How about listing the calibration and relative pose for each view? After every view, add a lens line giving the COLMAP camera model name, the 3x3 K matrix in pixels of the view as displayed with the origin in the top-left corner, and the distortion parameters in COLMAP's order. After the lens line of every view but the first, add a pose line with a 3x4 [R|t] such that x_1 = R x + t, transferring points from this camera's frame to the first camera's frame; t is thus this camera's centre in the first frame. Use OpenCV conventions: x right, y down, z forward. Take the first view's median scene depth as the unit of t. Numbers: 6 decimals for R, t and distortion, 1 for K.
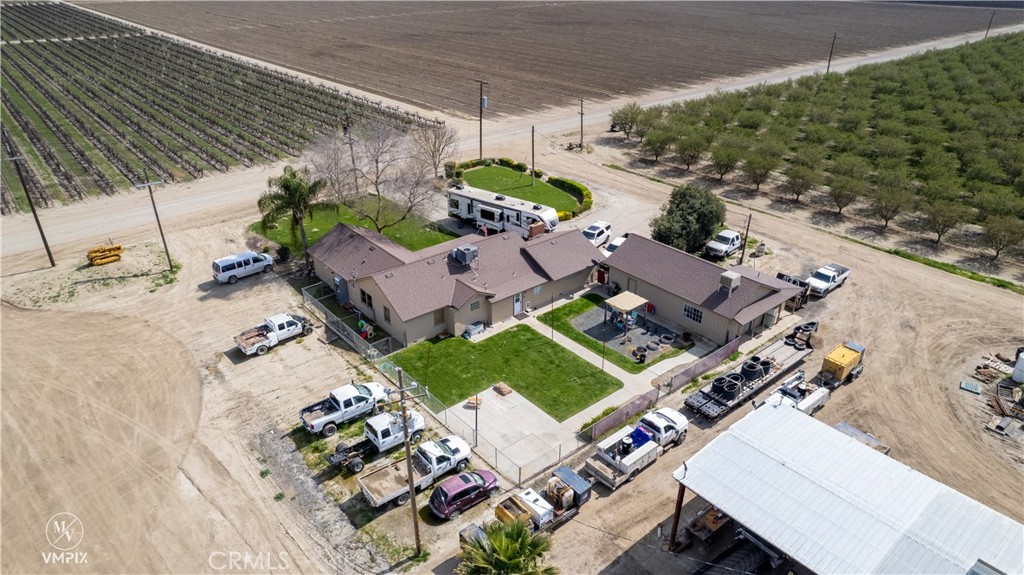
lens RADIAL K [[661.9, 0, 514.5], [0, 661.9, 281.1], [0, 0, 1]] dist [-0.067450, 0.057054]
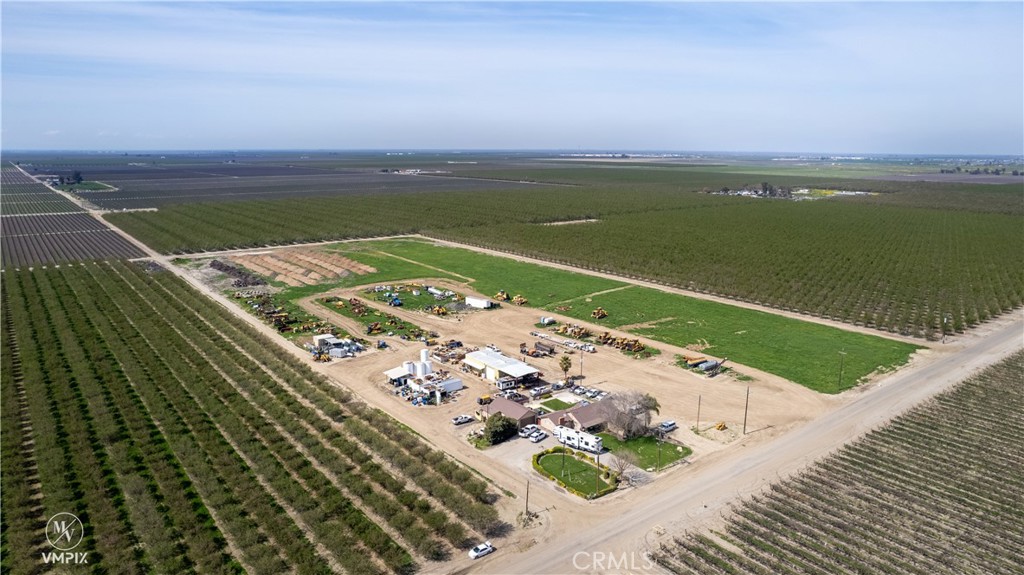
lens RADIAL K [[671.4, 0, 515.8], [0, 671.4, 286.0], [0, 0, 1]] dist [-0.073848, 0.060431]
pose [[-0.999236, -0.013128, 0.036806, 0.147445], [0.012742, 0.780925, 0.624494, -2.579871], [-0.036941, 0.624486, -0.780162, 3.258791]]
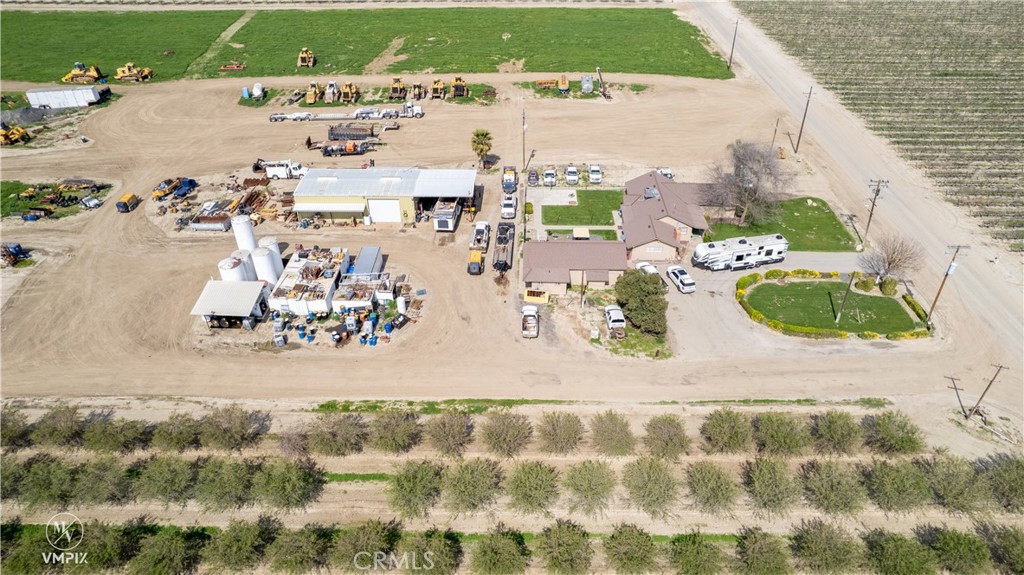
lens RADIAL K [[671.4, 0, 515.8], [0, 671.4, 286.0], [0, 0, 1]] dist [-0.073848, 0.060431]
pose [[-0.661686, 0.430918, -0.613581, 1.455133], [-0.336104, 0.561048, 0.756478, -1.198007], [0.670228, 0.706778, -0.226405, 1.372436]]
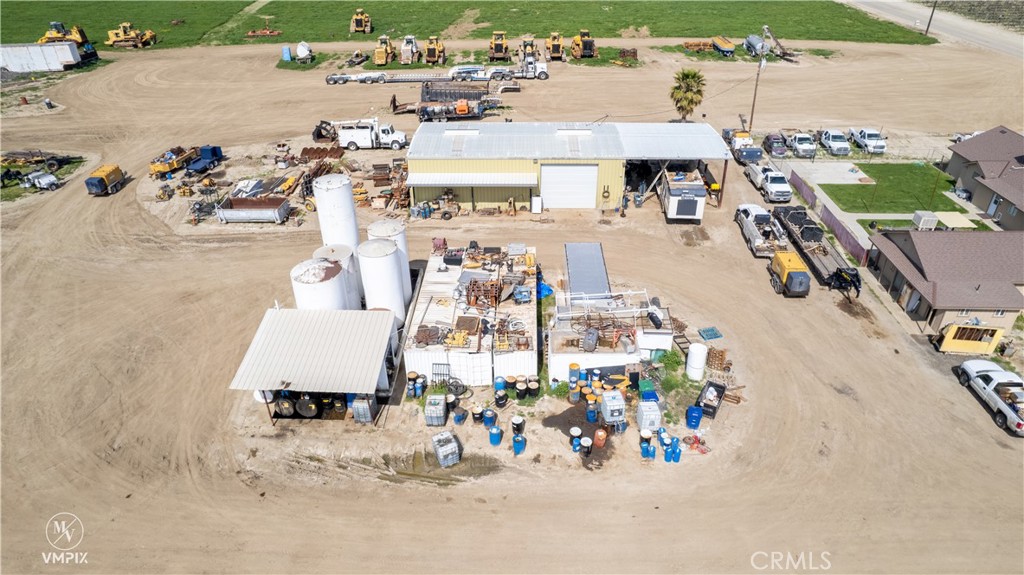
lens RADIAL K [[661.9, 0, 514.5], [0, 661.9, 281.1], [0, 0, 1]] dist [-0.067450, 0.057054]
pose [[-0.656059, 0.392347, -0.644709, 1.233954], [-0.337577, 0.611474, 0.715641, -0.378840], [0.675002, 0.687142, -0.268716, 0.863590]]
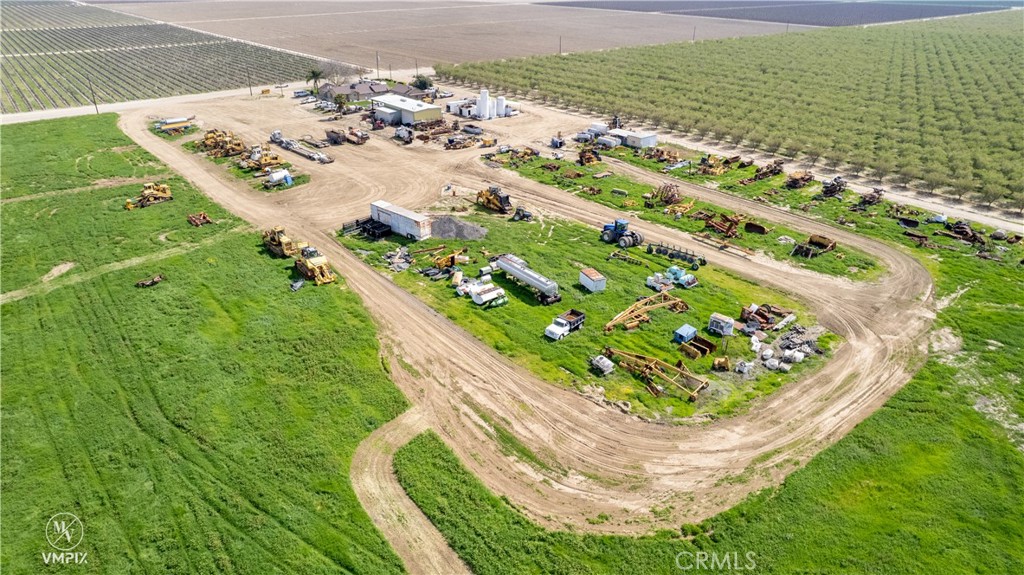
lens RADIAL K [[671.4, 0, 515.8], [0, 671.4, 286.0], [0, 0, 1]] dist [-0.073848, 0.060431]
pose [[0.999442, 0.010302, -0.031781, 1.132321], [-0.010826, 0.999808, -0.016348, 1.330115], [0.031606, 0.016683, 0.999361, -3.280028]]
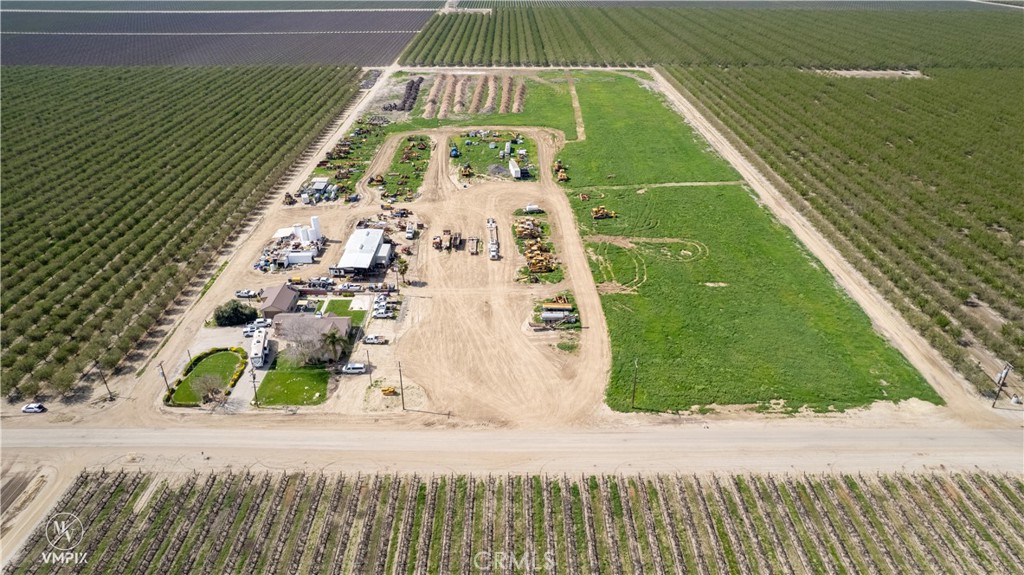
lens RADIAL K [[661.9, 0, 514.5], [0, 661.9, 281.1], [0, 0, 1]] dist [-0.067450, 0.057054]
pose [[-0.766667, -0.308553, 0.563043, -2.551316], [0.287453, 0.619192, 0.730733, -2.207022], [-0.574102, 0.722078, -0.386020, 1.583836]]
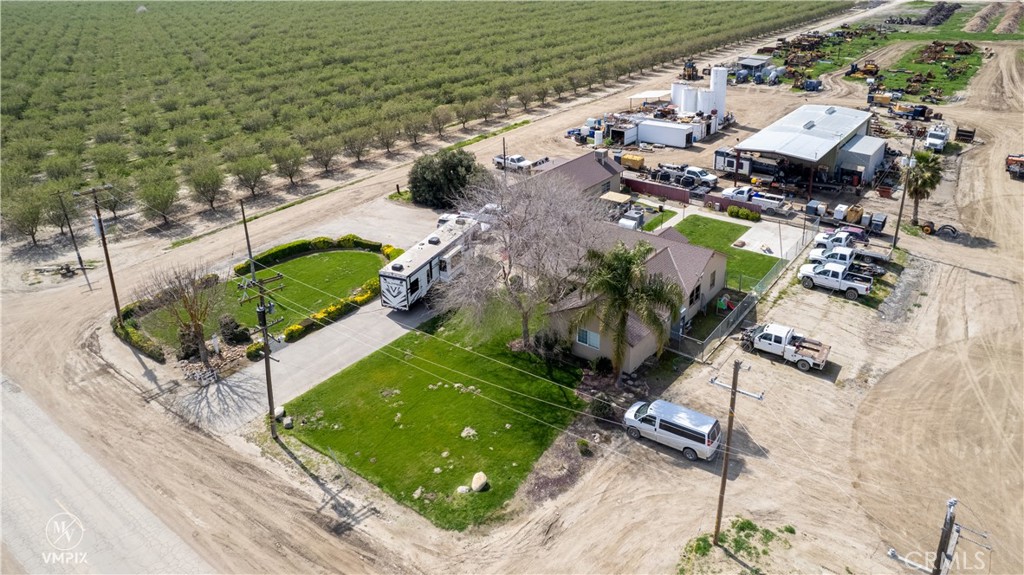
lens RADIAL K [[671.4, 0, 515.8], [0, 671.4, 286.0], [0, 0, 1]] dist [-0.073848, 0.060431]
pose [[-0.215027, -0.439618, 0.872066, -0.985418], [0.459270, 0.742533, 0.487562, -0.557634], [-0.861878, 0.505353, 0.042239, 1.178189]]
